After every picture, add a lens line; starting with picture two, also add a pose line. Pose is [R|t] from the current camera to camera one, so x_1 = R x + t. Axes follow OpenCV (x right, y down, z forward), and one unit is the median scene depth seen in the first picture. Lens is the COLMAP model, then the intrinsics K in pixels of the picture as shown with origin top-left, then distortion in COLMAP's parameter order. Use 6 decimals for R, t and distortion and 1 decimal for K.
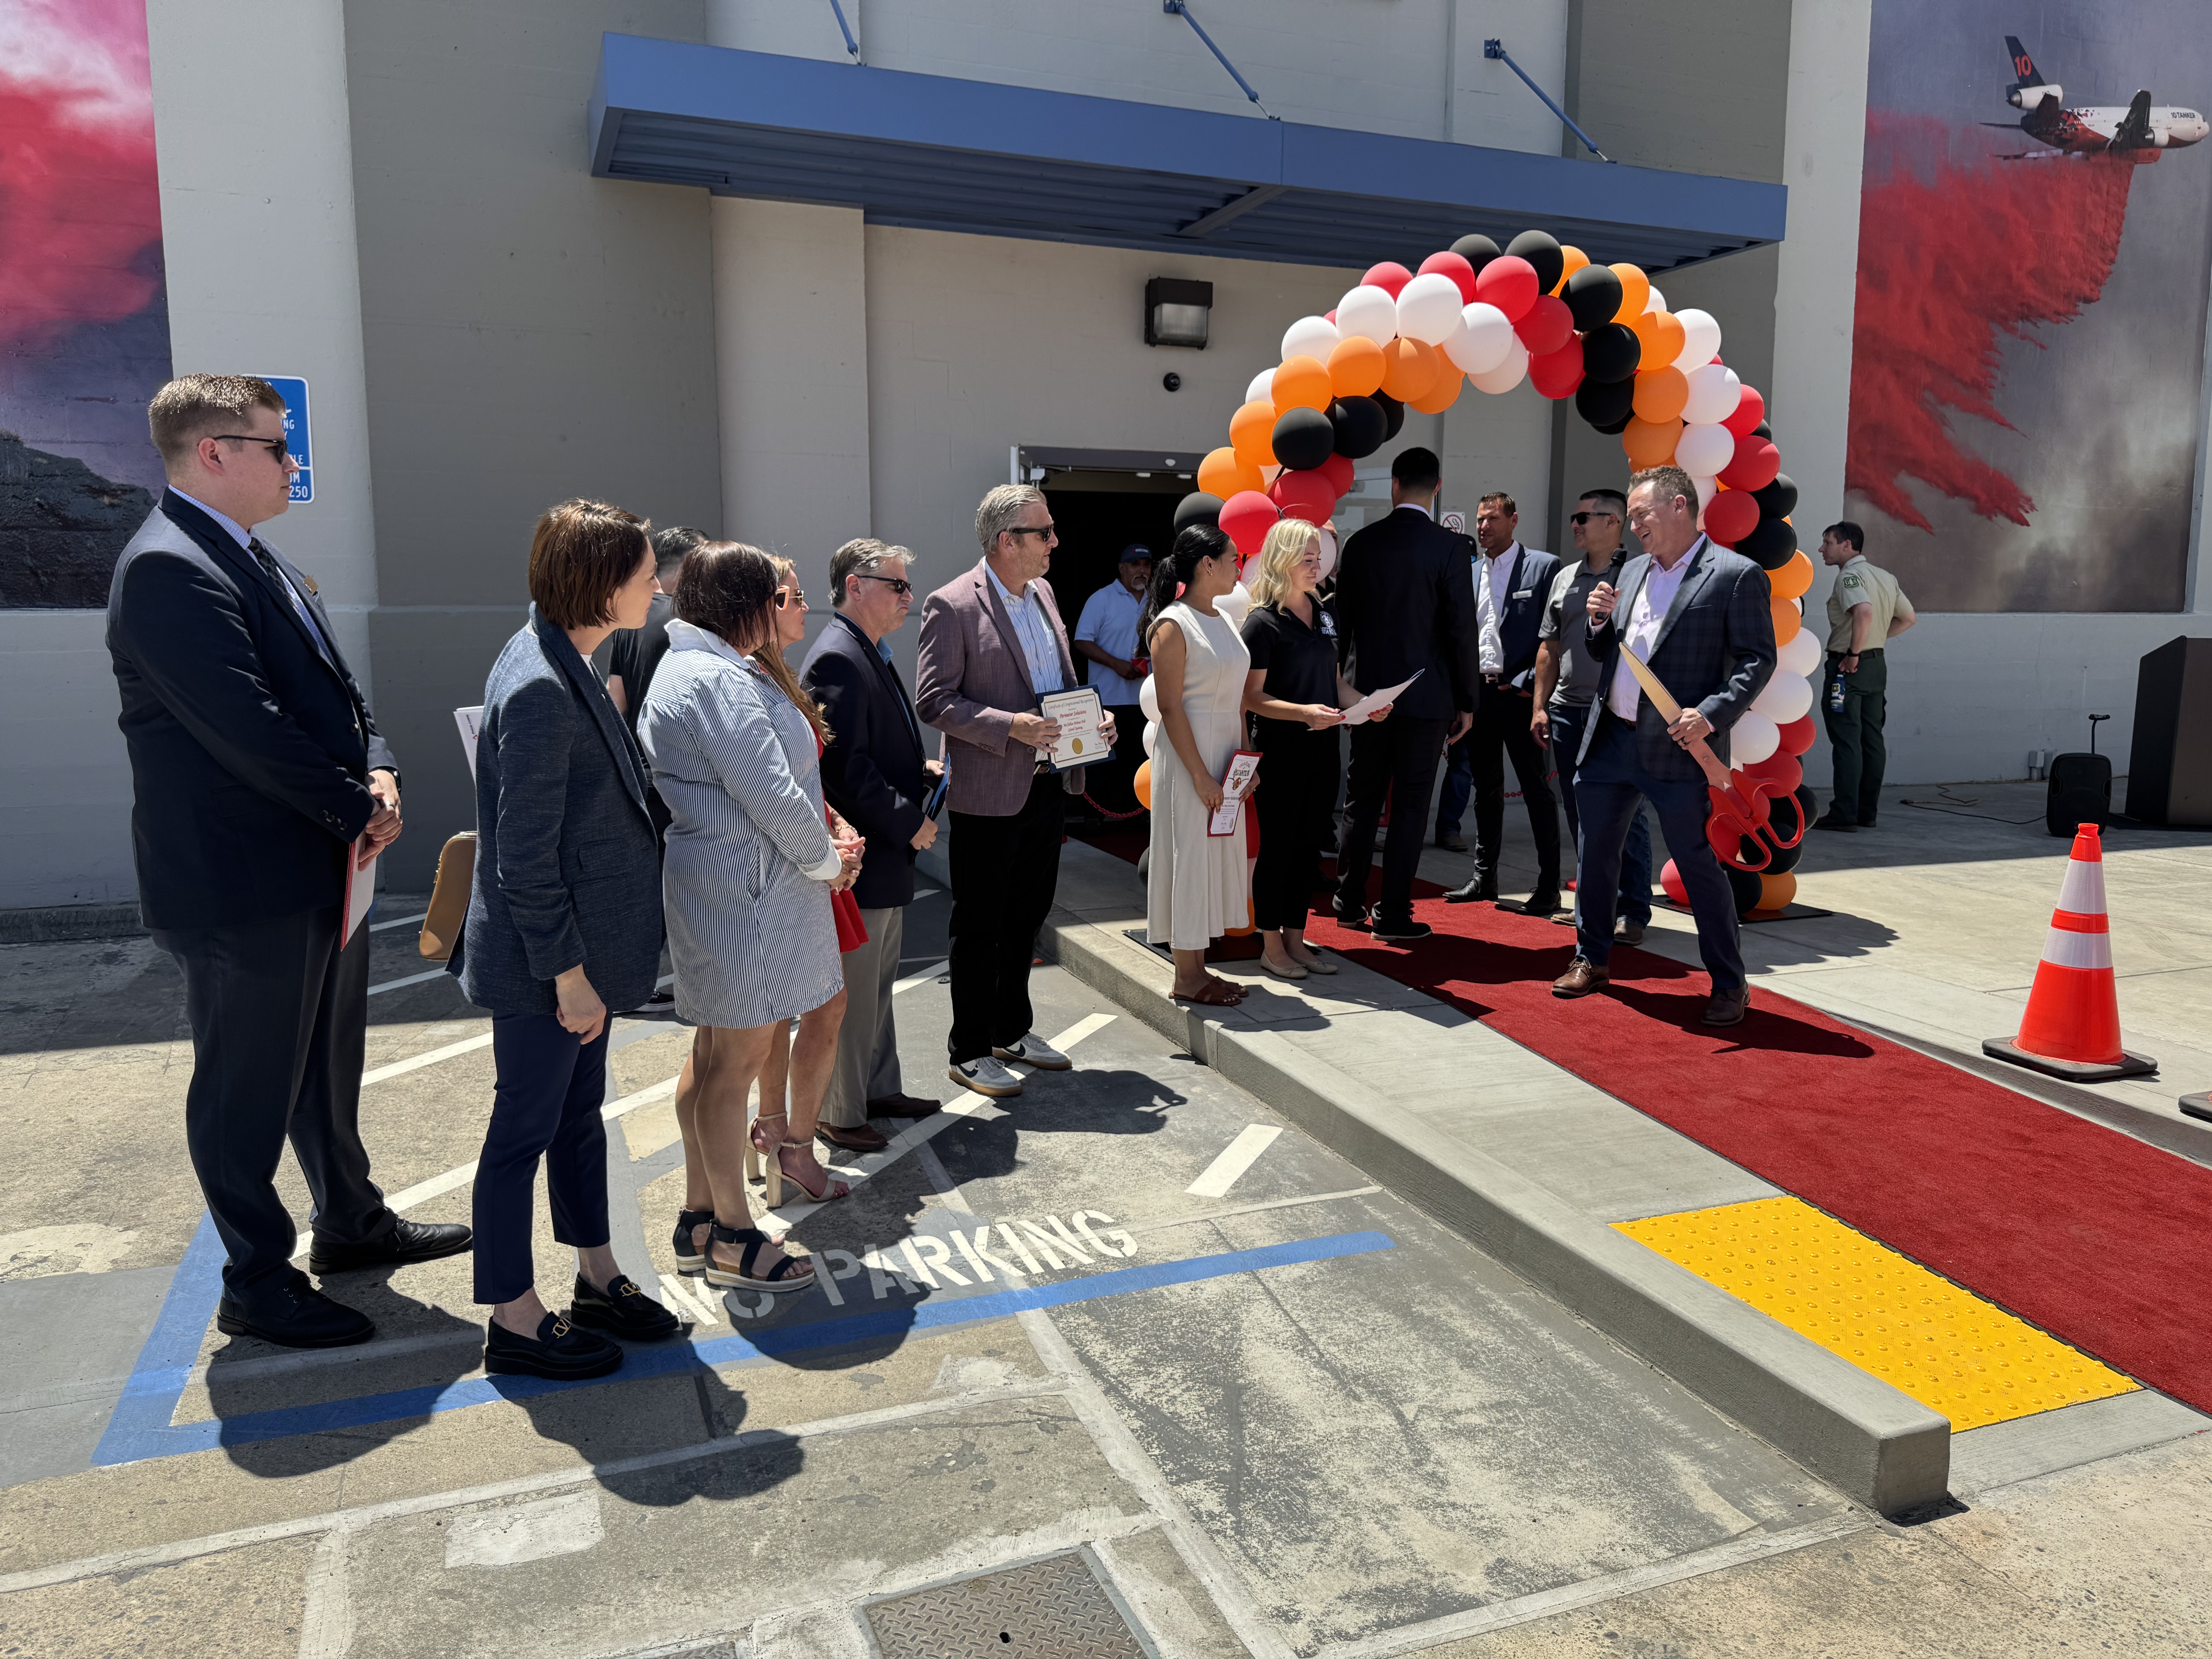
lens RADIAL K [[1563.8, 0, 1114.5], [0, 1563.8, 828.7], [0, 0, 1]] dist [0.031766, -0.034961]
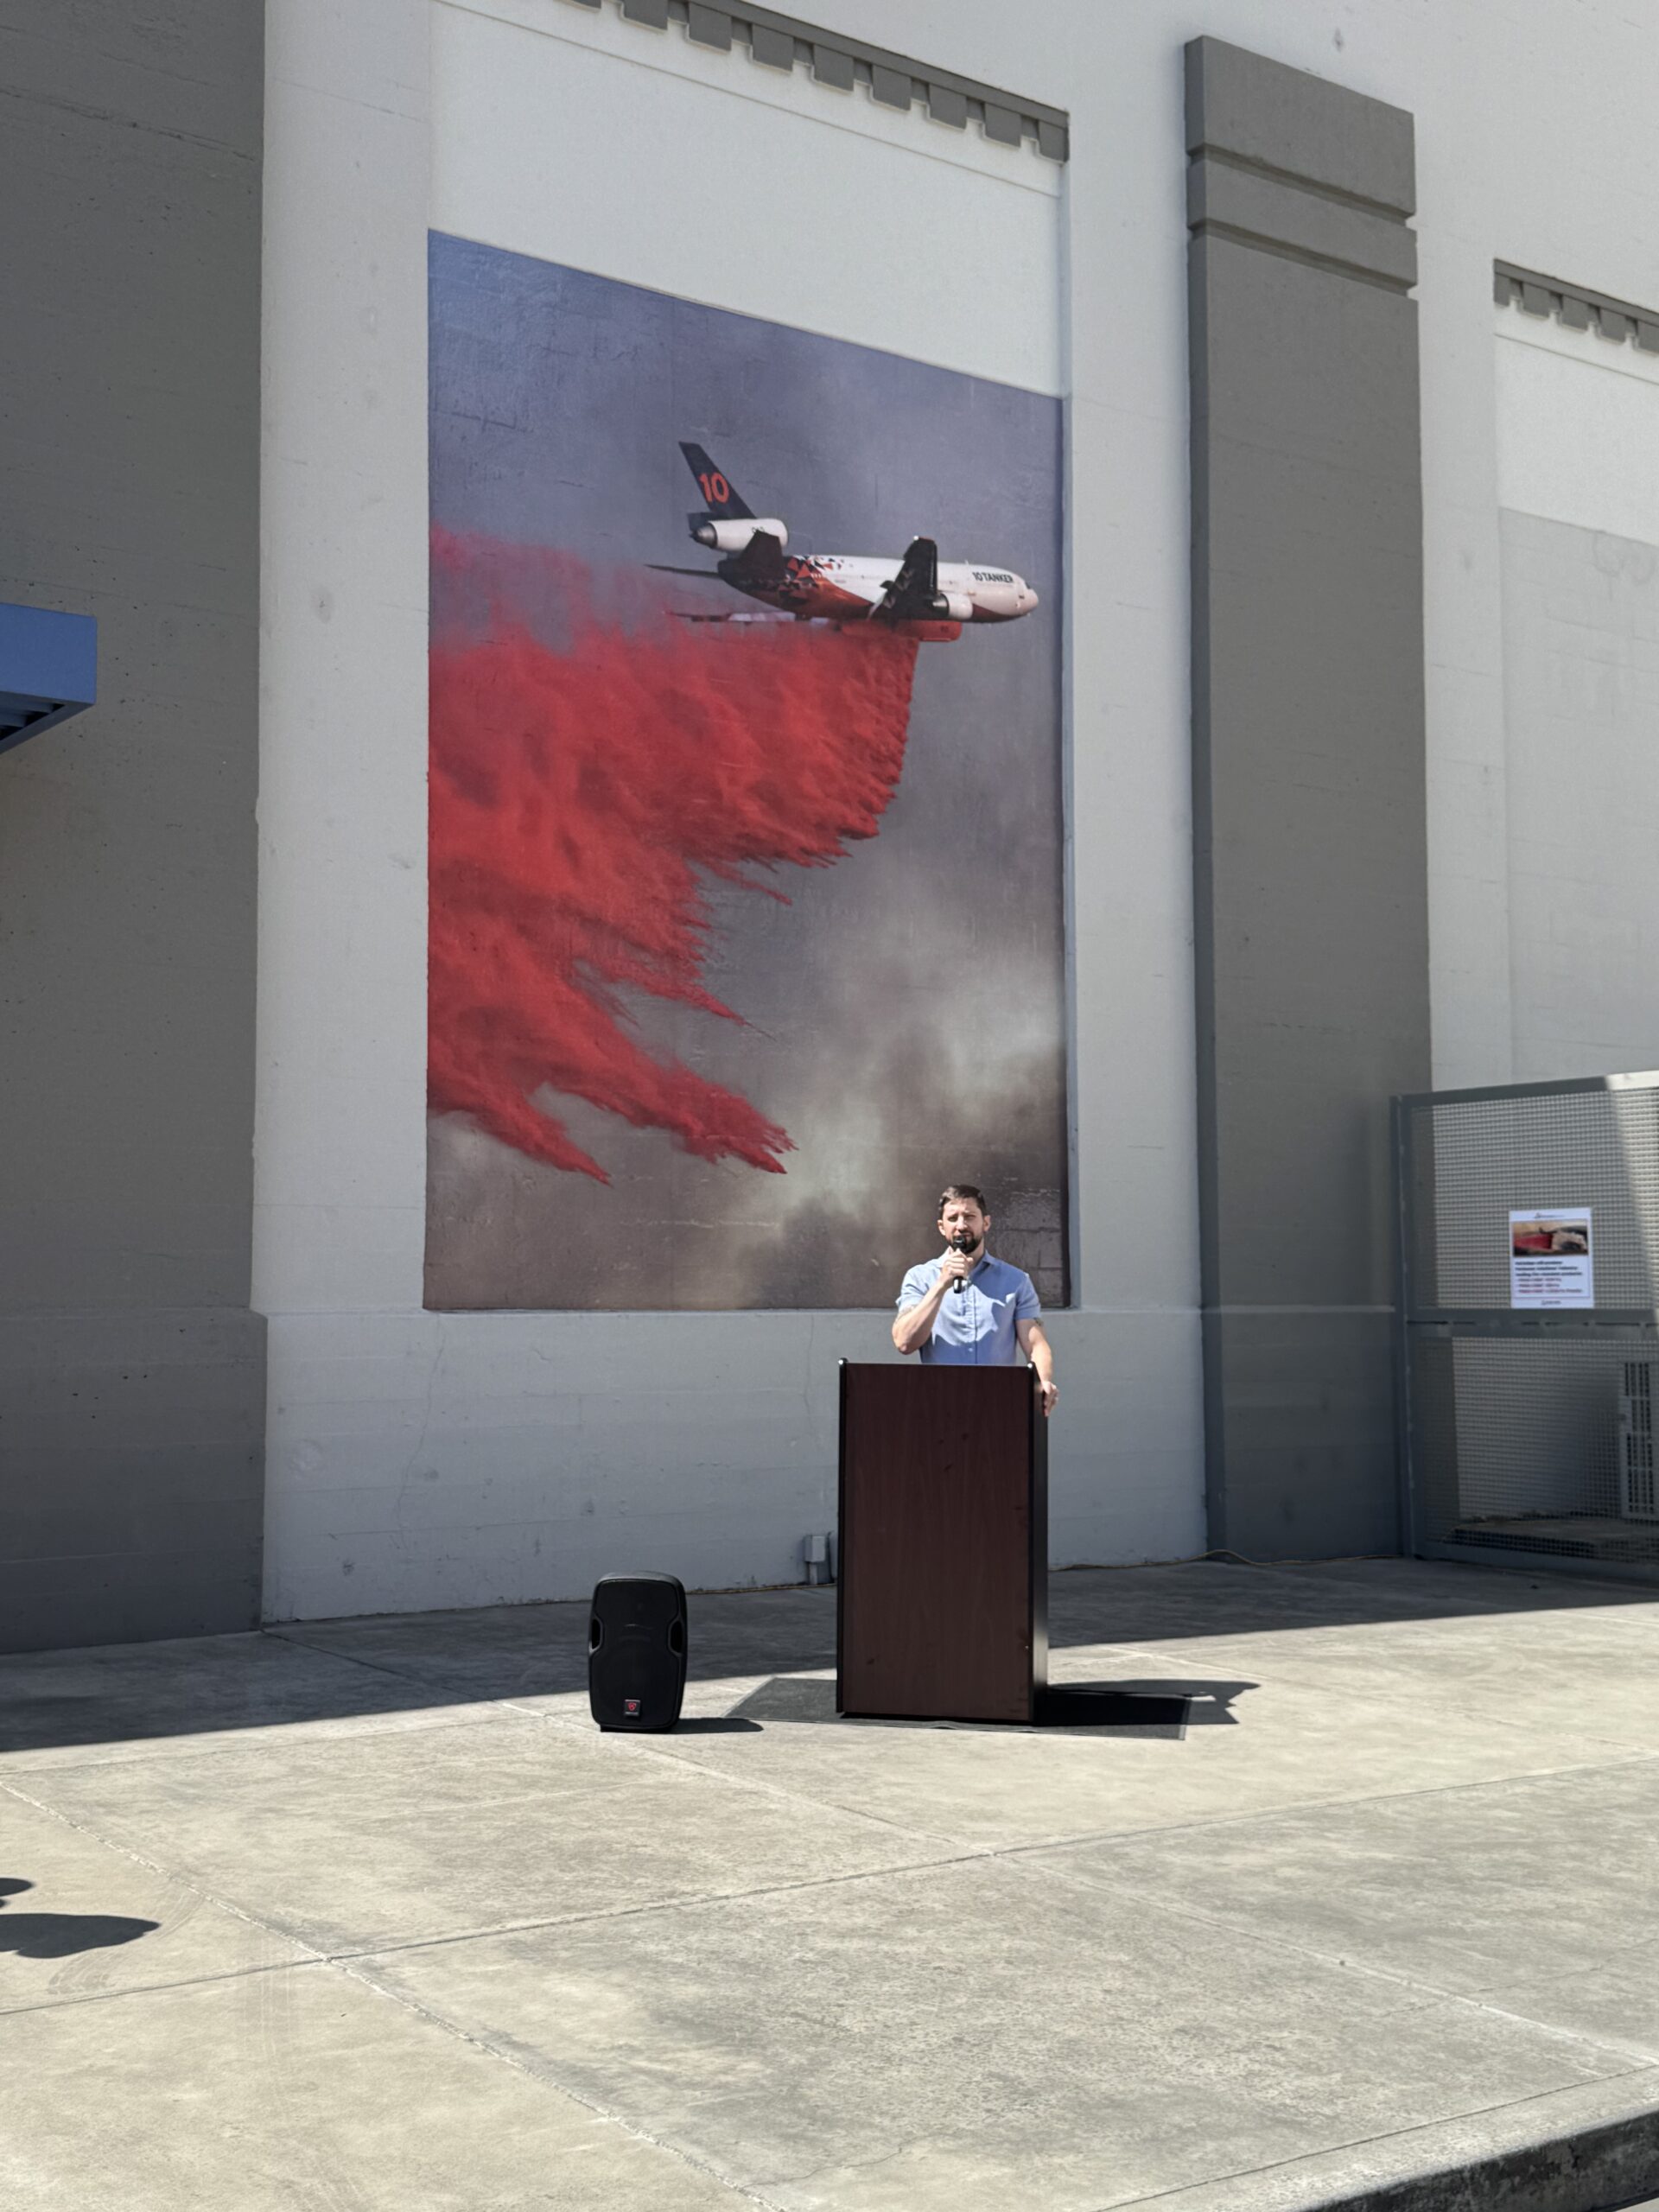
lens RADIAL K [[2539.5, 0, 833.0], [0, 2539.5, 1106.3], [0, 0, 1]] dist [0.097994, 0.000000]
pose [[0.970394, 0.017077, 0.240924, 0.372967], [0.033114, 0.978671, -0.202748, -0.011945], [-0.239247, 0.204723, 0.949131, 0.024541]]
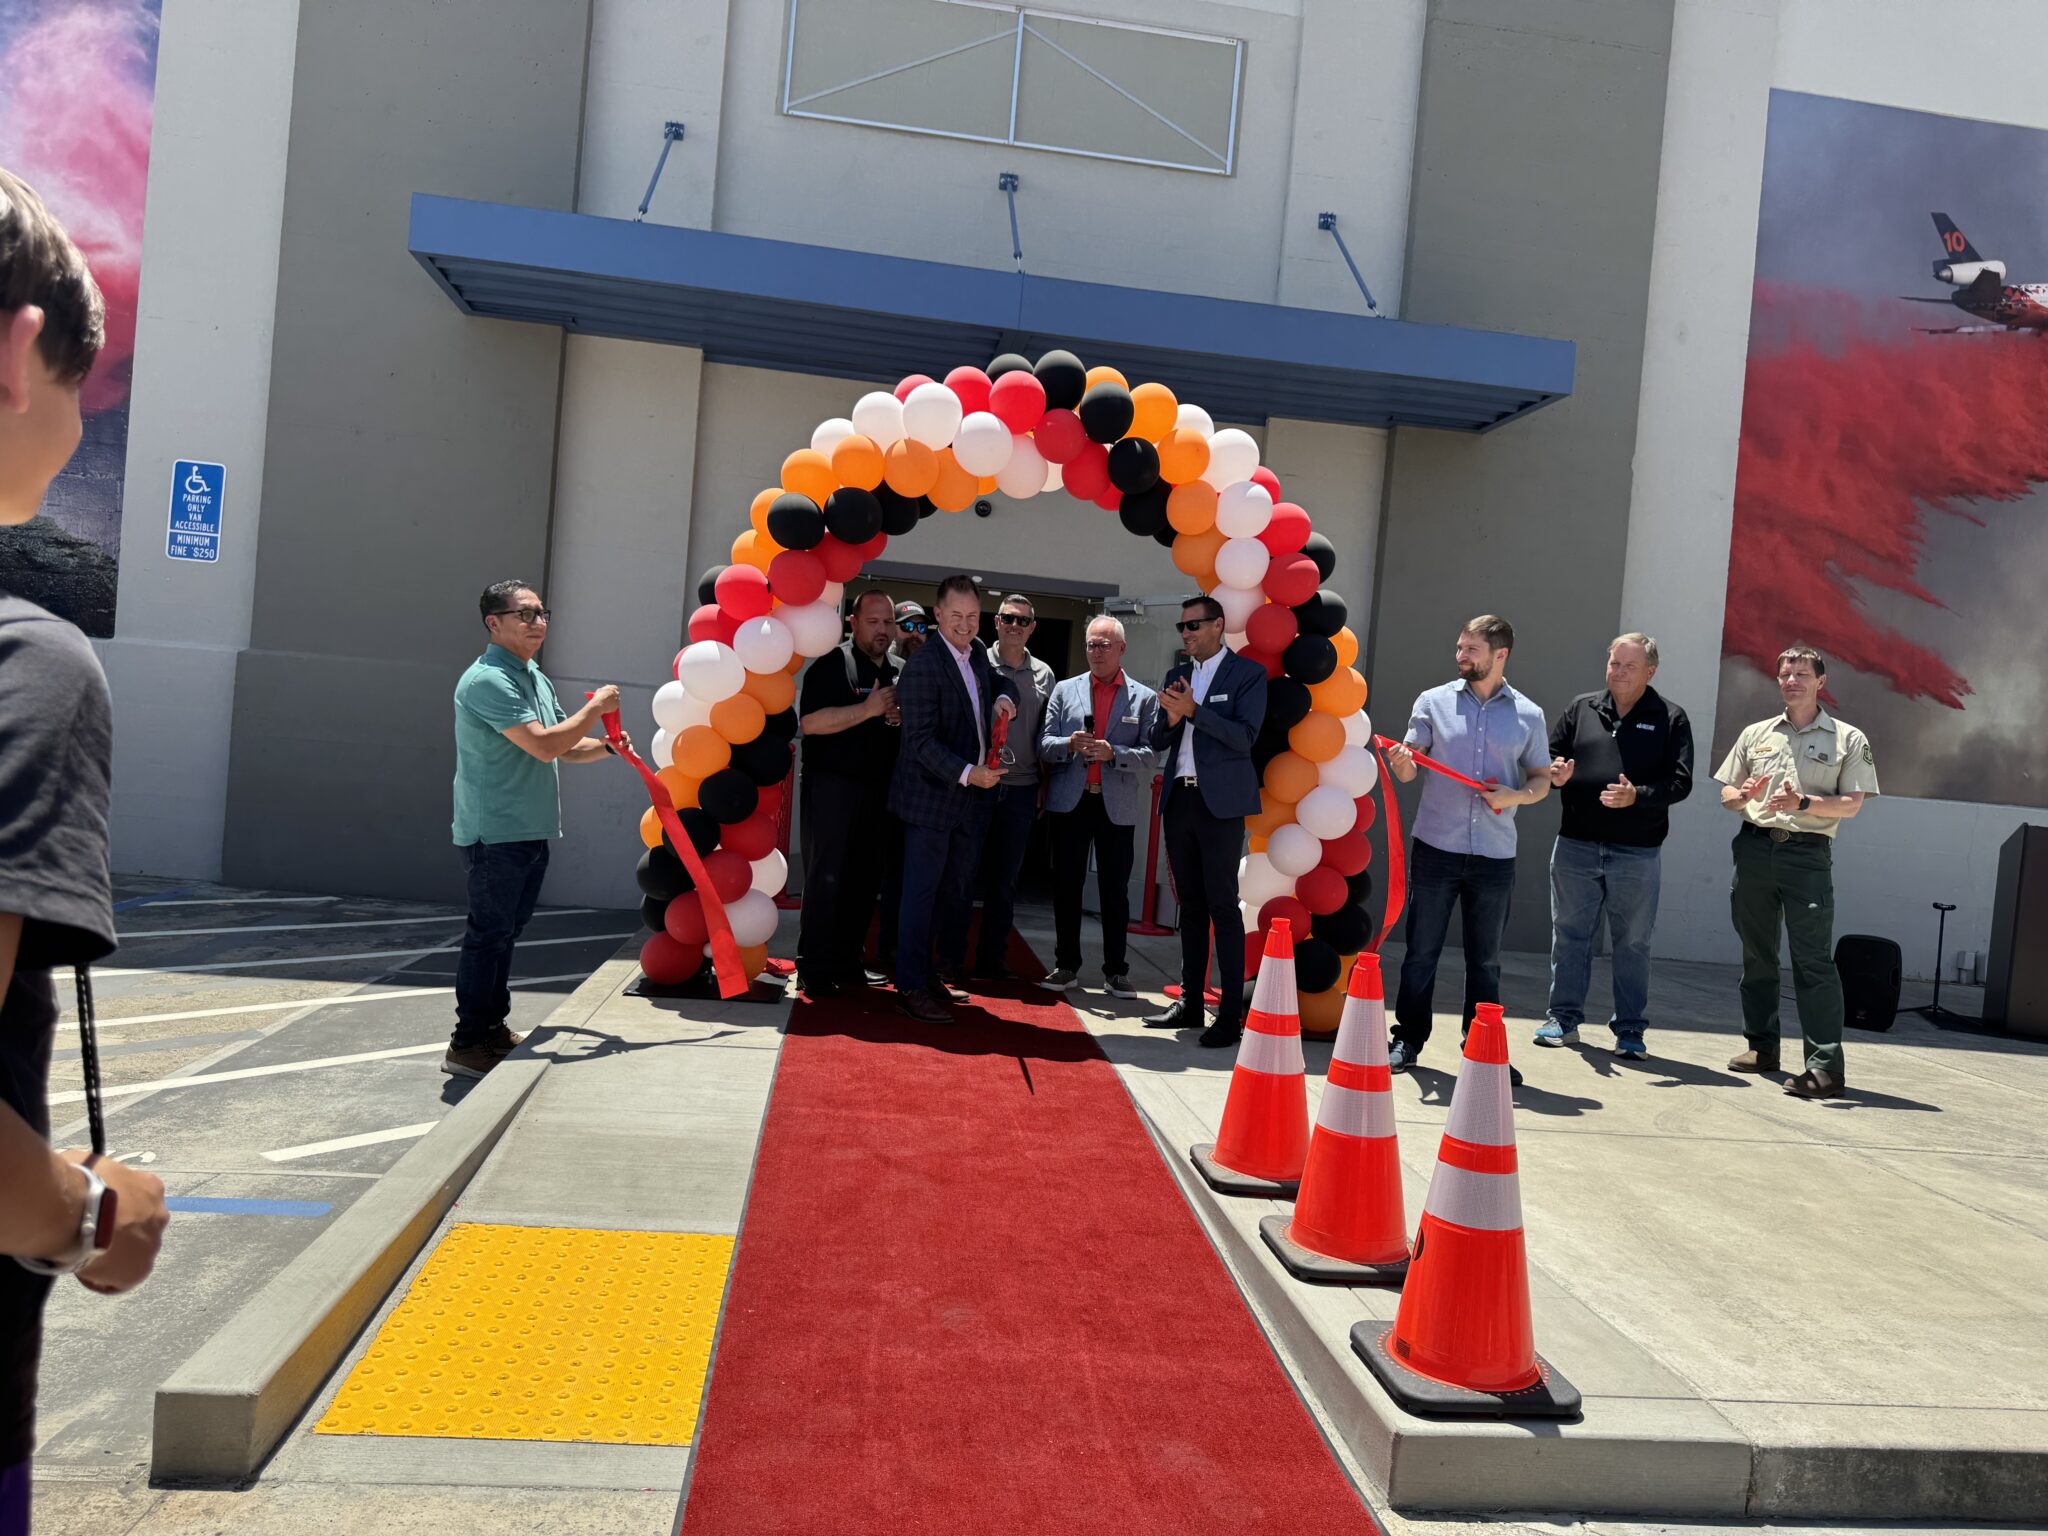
lens RADIAL K [[1447.8, 0, 1017.6], [0, 1447.8, 775.8], [0, 0, 1]] dist [0.031766, -0.034961]
pose [[0.966495, 0.084552, -0.242359, 0.264426], [-0.115163, 0.986663, -0.115035, 0.011757], [0.229400, 0.139091, 0.963343, 0.044465]]
